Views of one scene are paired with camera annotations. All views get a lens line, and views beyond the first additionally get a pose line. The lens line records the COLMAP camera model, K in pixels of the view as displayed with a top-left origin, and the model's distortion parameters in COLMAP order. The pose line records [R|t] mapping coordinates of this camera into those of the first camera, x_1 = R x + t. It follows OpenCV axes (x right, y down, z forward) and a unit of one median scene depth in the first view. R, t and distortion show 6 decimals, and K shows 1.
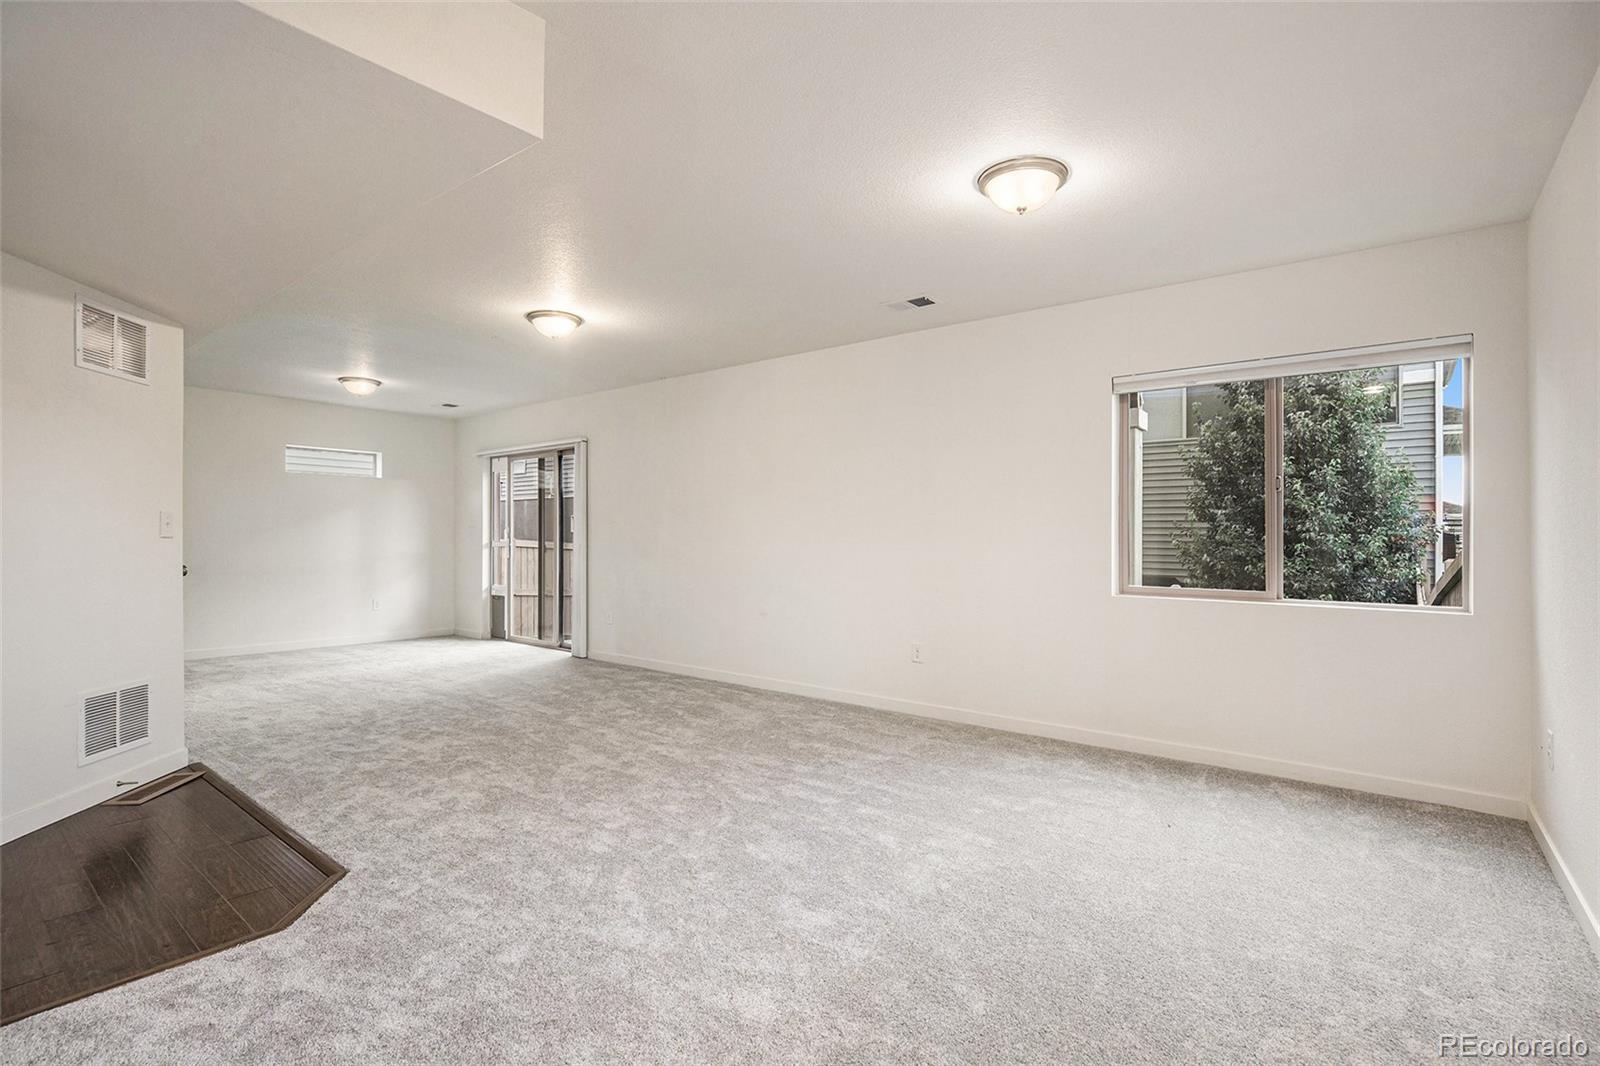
lens RADIAL K [[758.6, 0, 800.0], [0, 758.6, 533.0], [0, 0, 1]] dist [-0.023528, -0.000665]
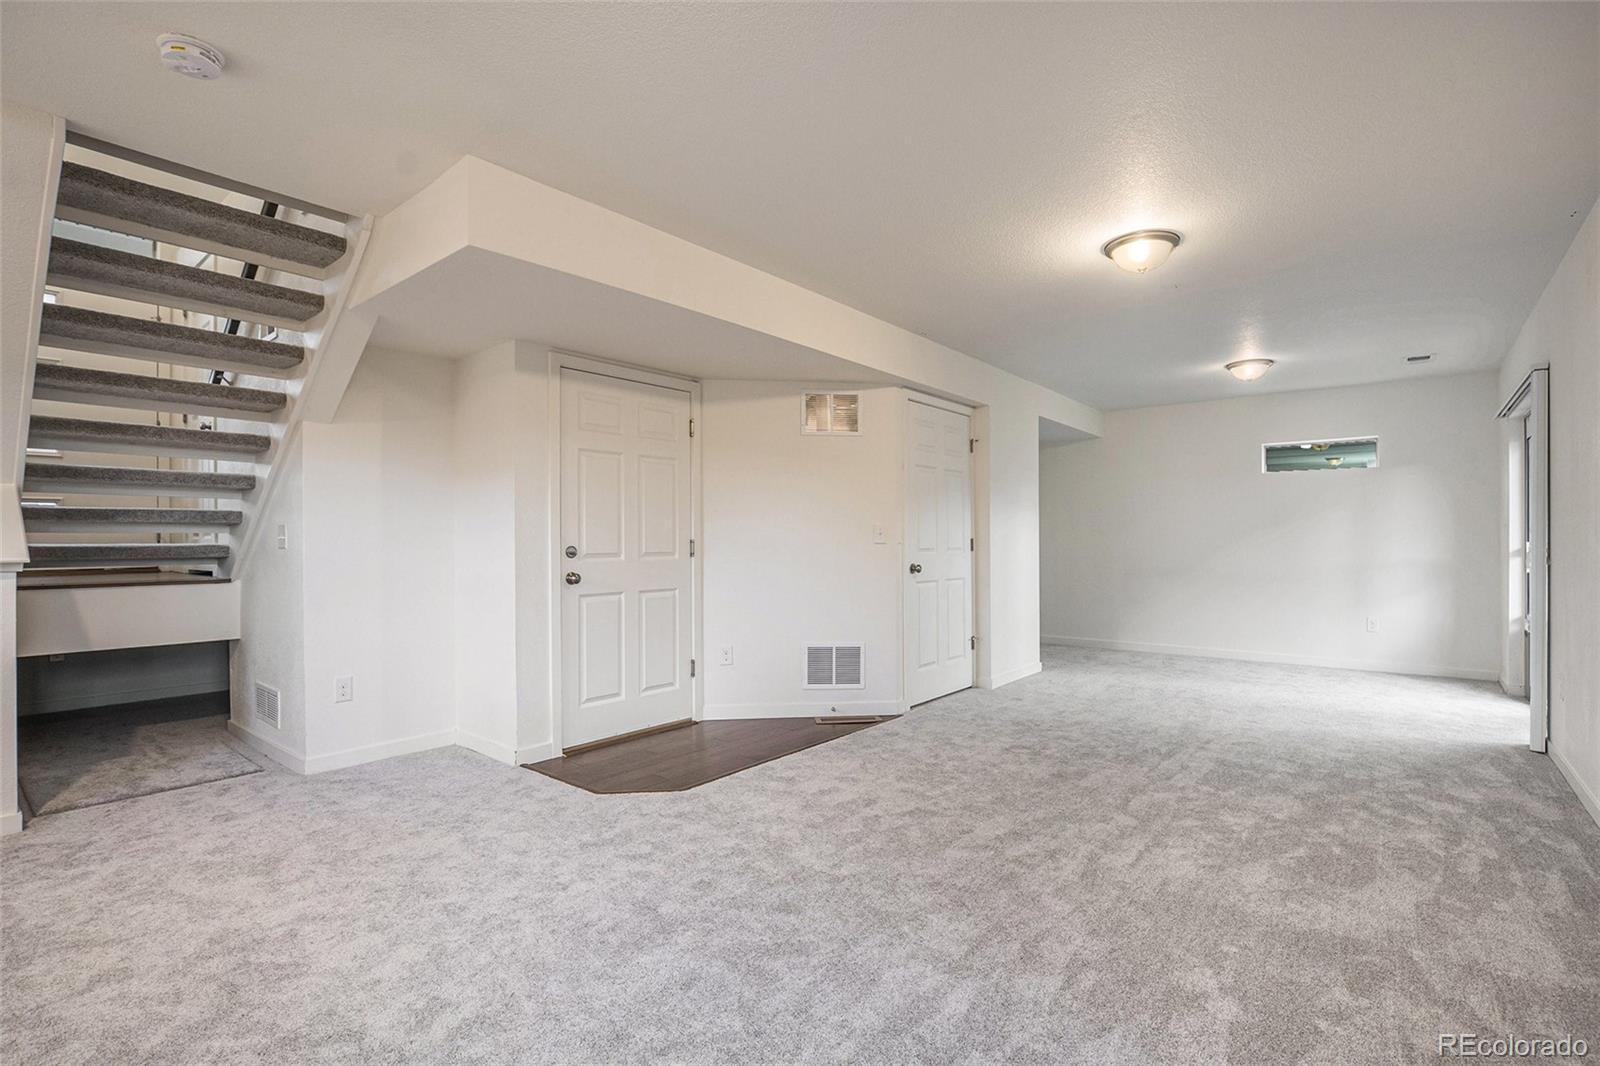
lens RADIAL K [[758.6, 0, 800.0], [0, 758.6, 533.0], [0, 0, 1]] dist [-0.023528, -0.000665]
pose [[-0.014517, -0.011763, -0.999825, 0.500015], [0.009509, 0.999884, -0.011901, 0.003049], [0.999849, -0.009680, -0.014404, 0.804312]]
